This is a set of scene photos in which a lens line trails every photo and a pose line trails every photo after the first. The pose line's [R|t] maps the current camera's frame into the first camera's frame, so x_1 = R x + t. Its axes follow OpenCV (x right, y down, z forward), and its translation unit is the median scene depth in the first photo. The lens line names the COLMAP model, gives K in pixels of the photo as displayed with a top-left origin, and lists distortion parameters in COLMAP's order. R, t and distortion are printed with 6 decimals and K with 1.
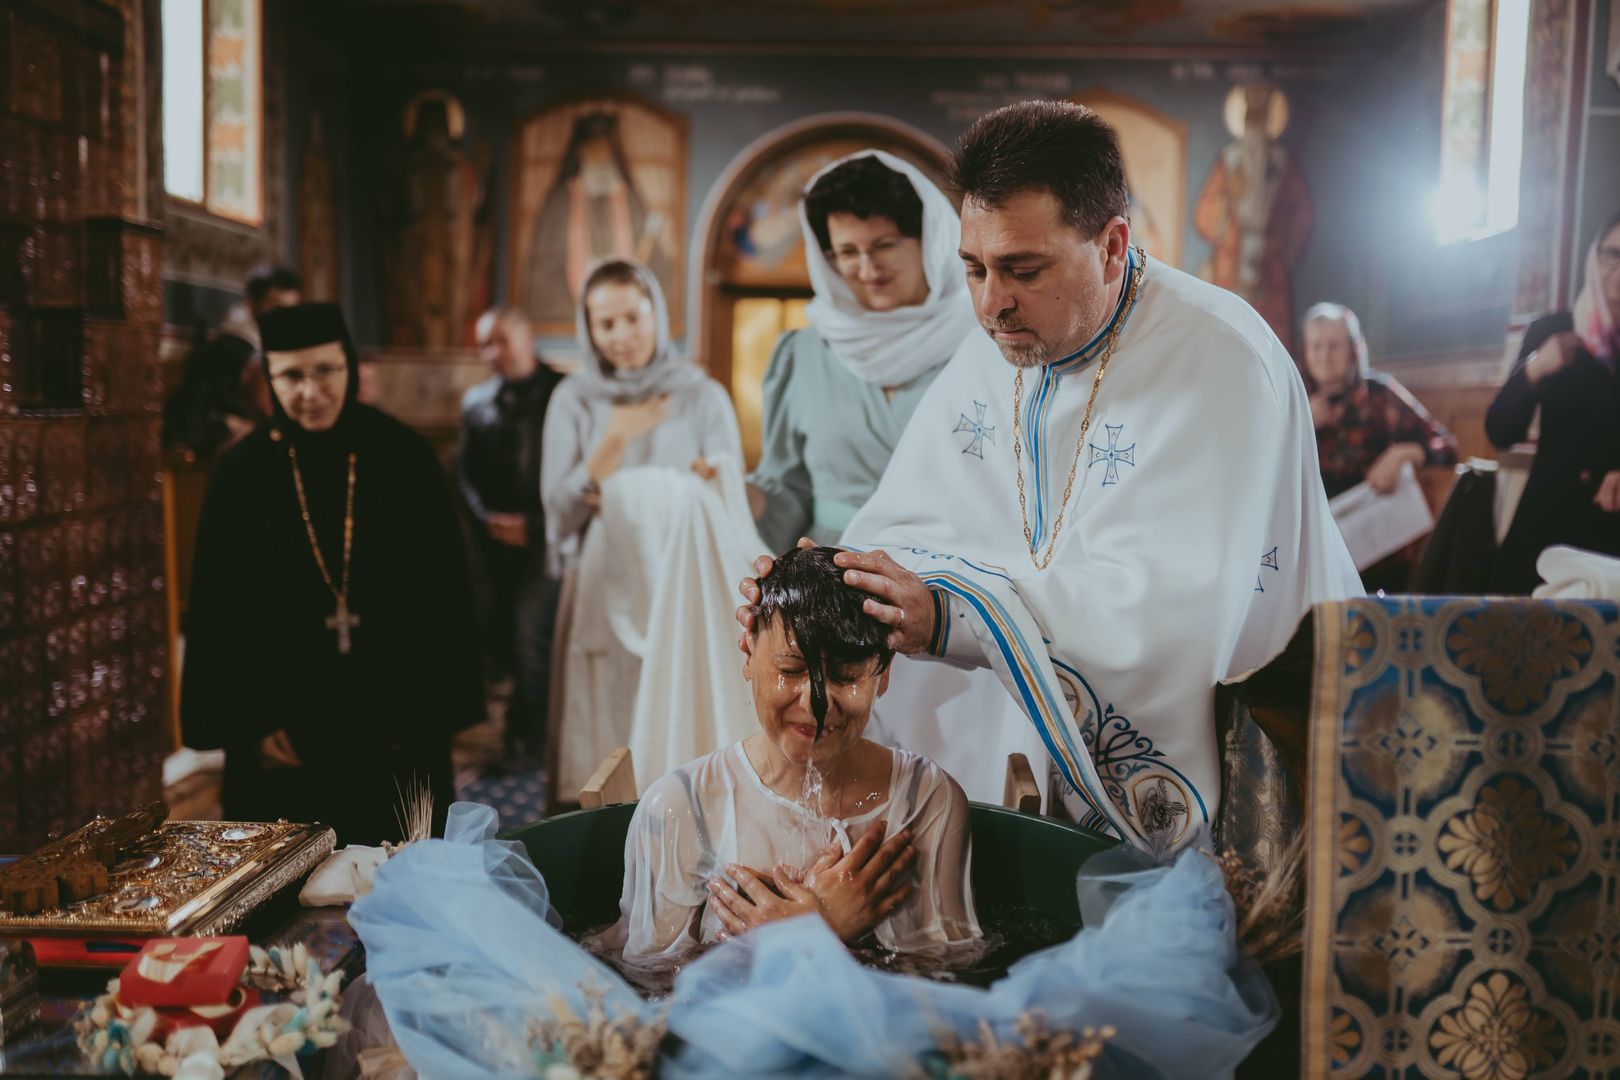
lens RADIAL K [[1570.1, 0, 817.6], [0, 1570.1, 542.9], [0, 0, 1]] dist [-0.065891, 0.019307]
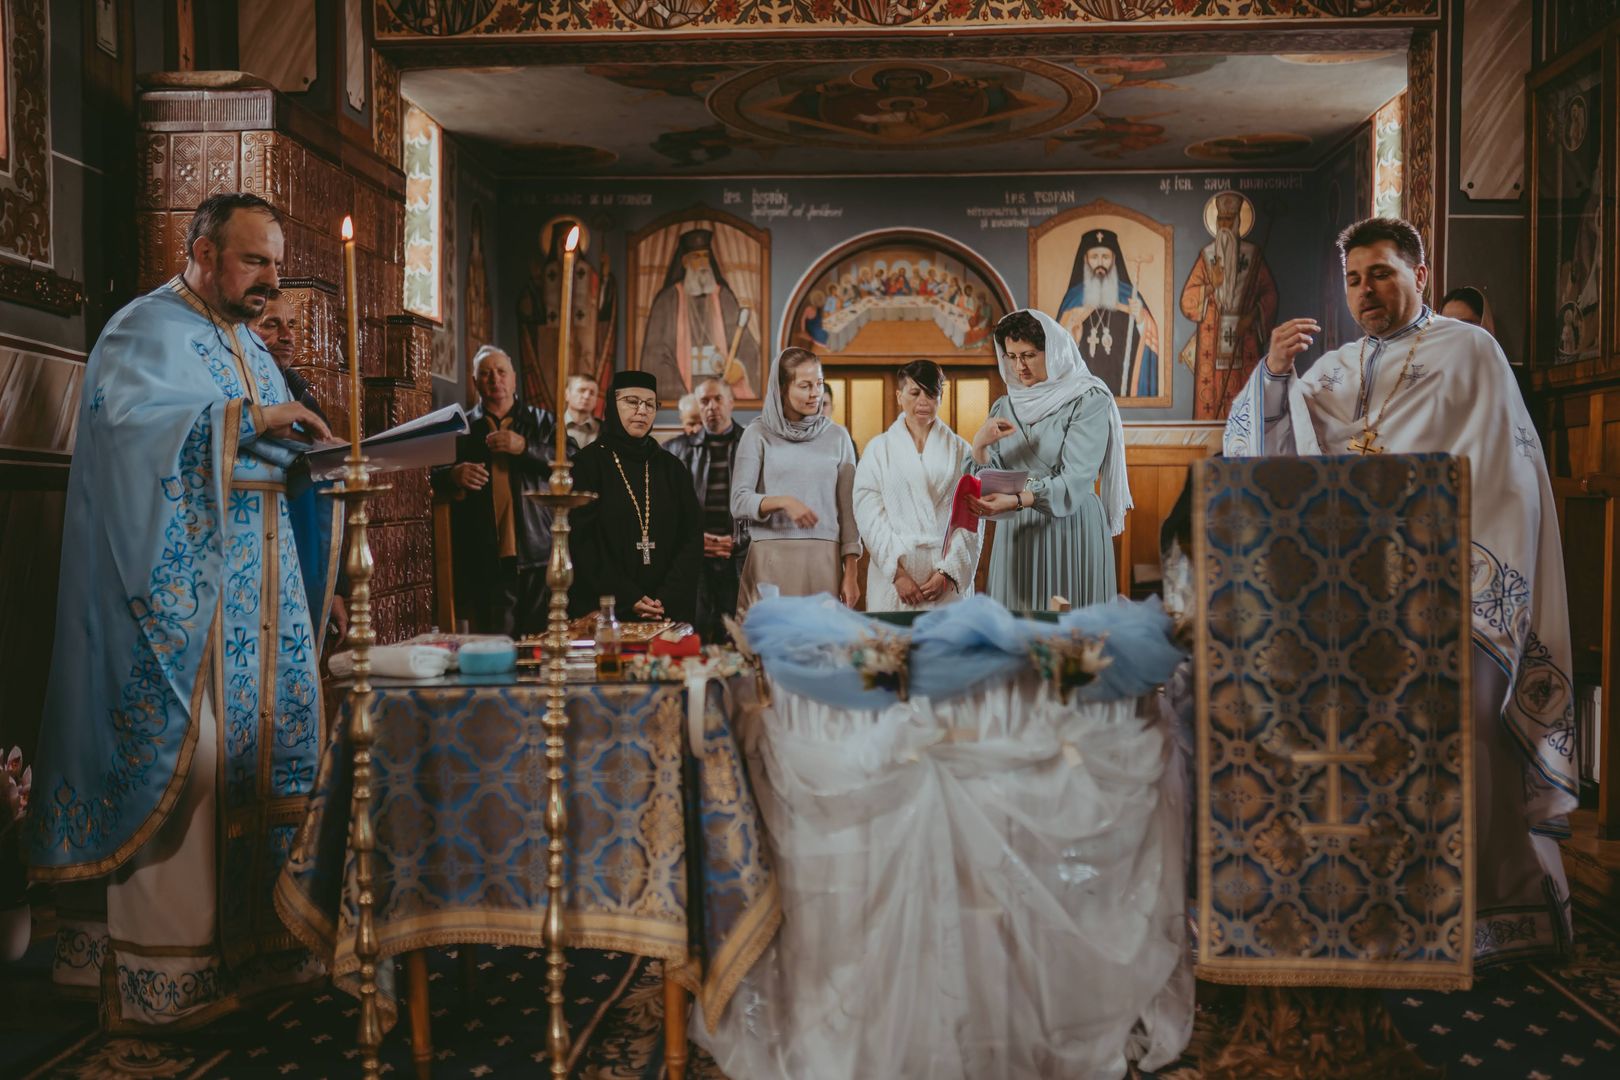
lens RADIAL K [[1539.6, 0, 810.0], [0, 1539.6, 540.0], [0, 0, 1]] dist [-0.066587, 0.071646]
pose [[0.999584, -0.020758, -0.020021, -0.179655], [0.019503, 0.997947, -0.060998, 0.270389], [0.021246, 0.060582, 0.997937, -1.160584]]
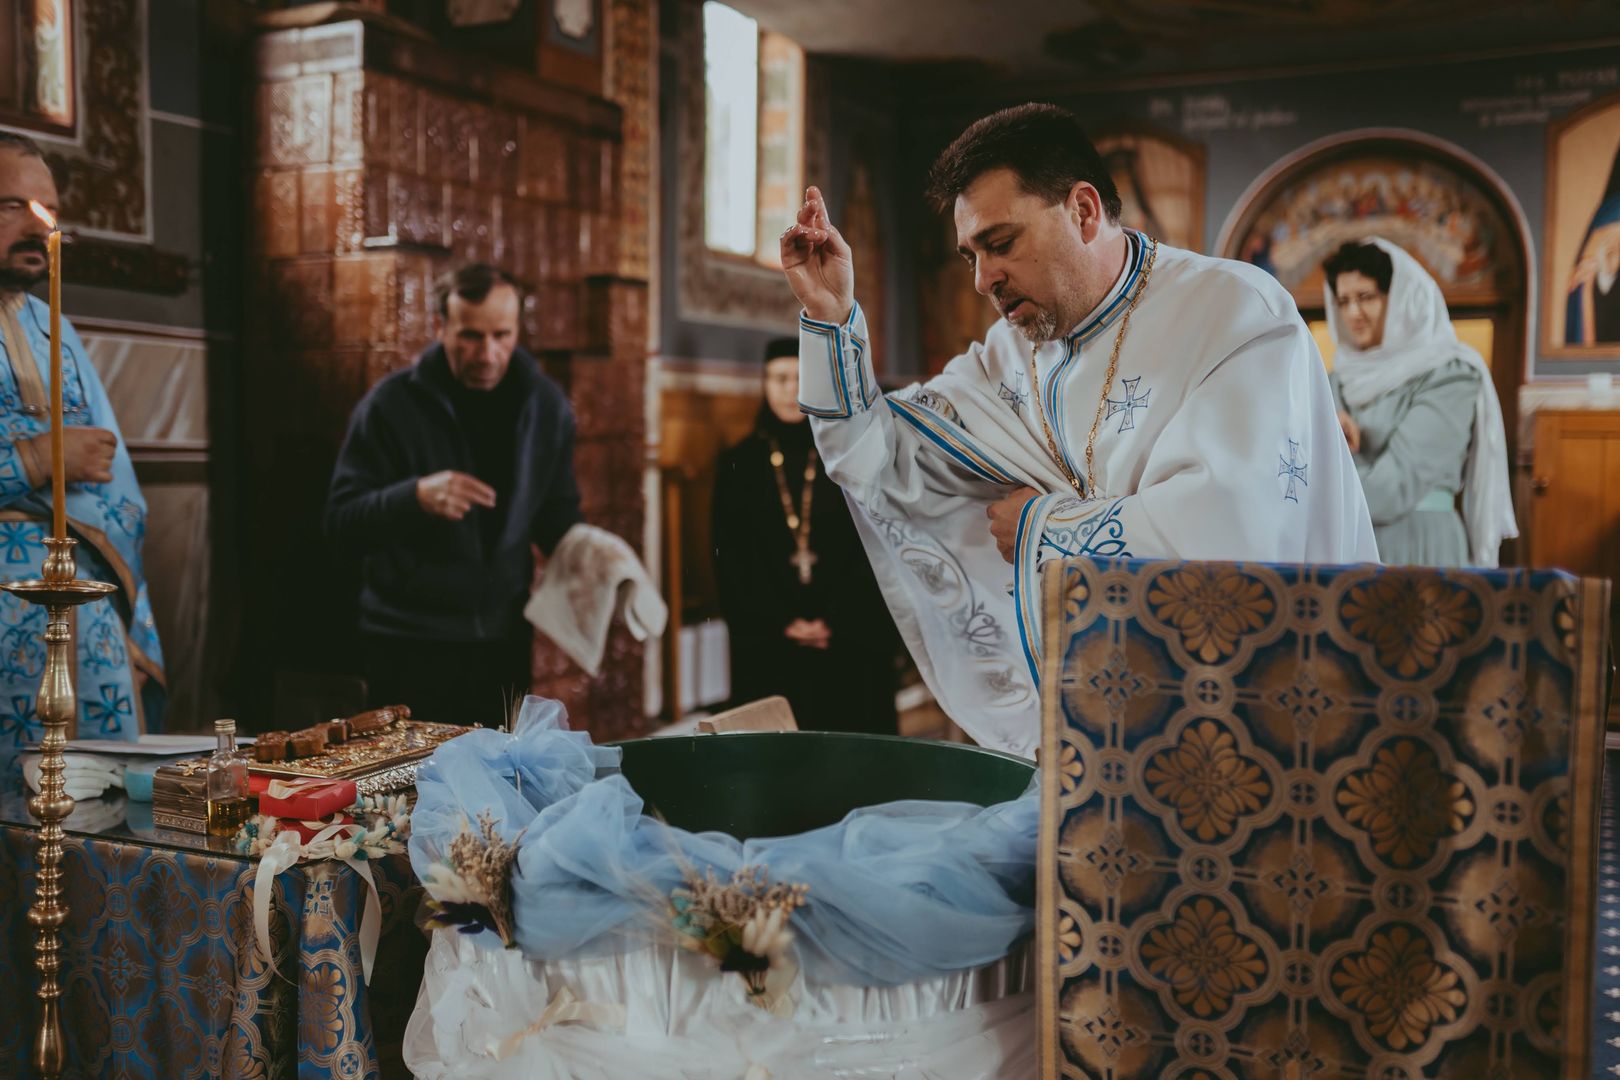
lens RADIAL K [[1561.9, 0, 823.3], [0, 1561.9, 547.1], [0, 0, 1]] dist [-0.037921, 0.022020]
pose [[0.911231, 0.019001, -0.411457, 0.644802], [-0.025999, 0.999597, -0.011418, 0.045732], [0.411074, 0.021102, 0.911358, -0.142173]]
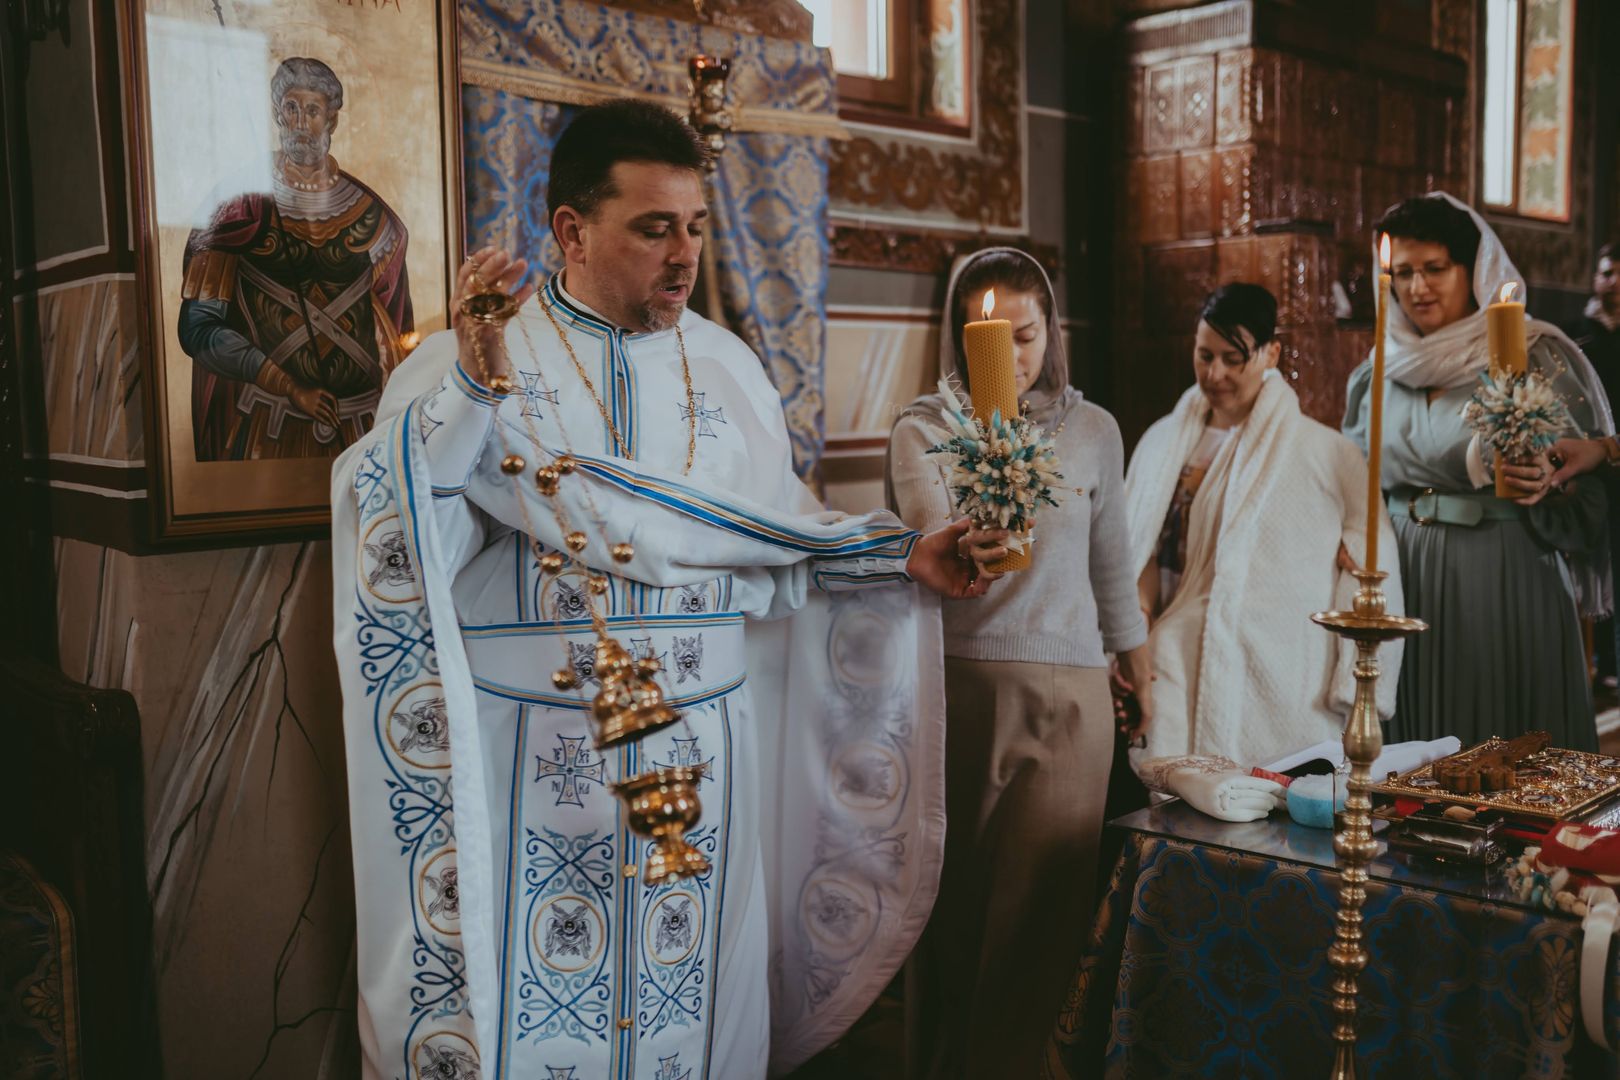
lens RADIAL K [[1539.6, 0, 810.0], [0, 1539.6, 540.0], [0, 0, 1]] dist [-0.066587, 0.071646]
pose [[0.709932, 0.037463, -0.703273, 0.032481], [-0.028084, 0.999296, 0.024883, -0.006059], [0.703710, 0.002086, 0.710484, -0.432623]]
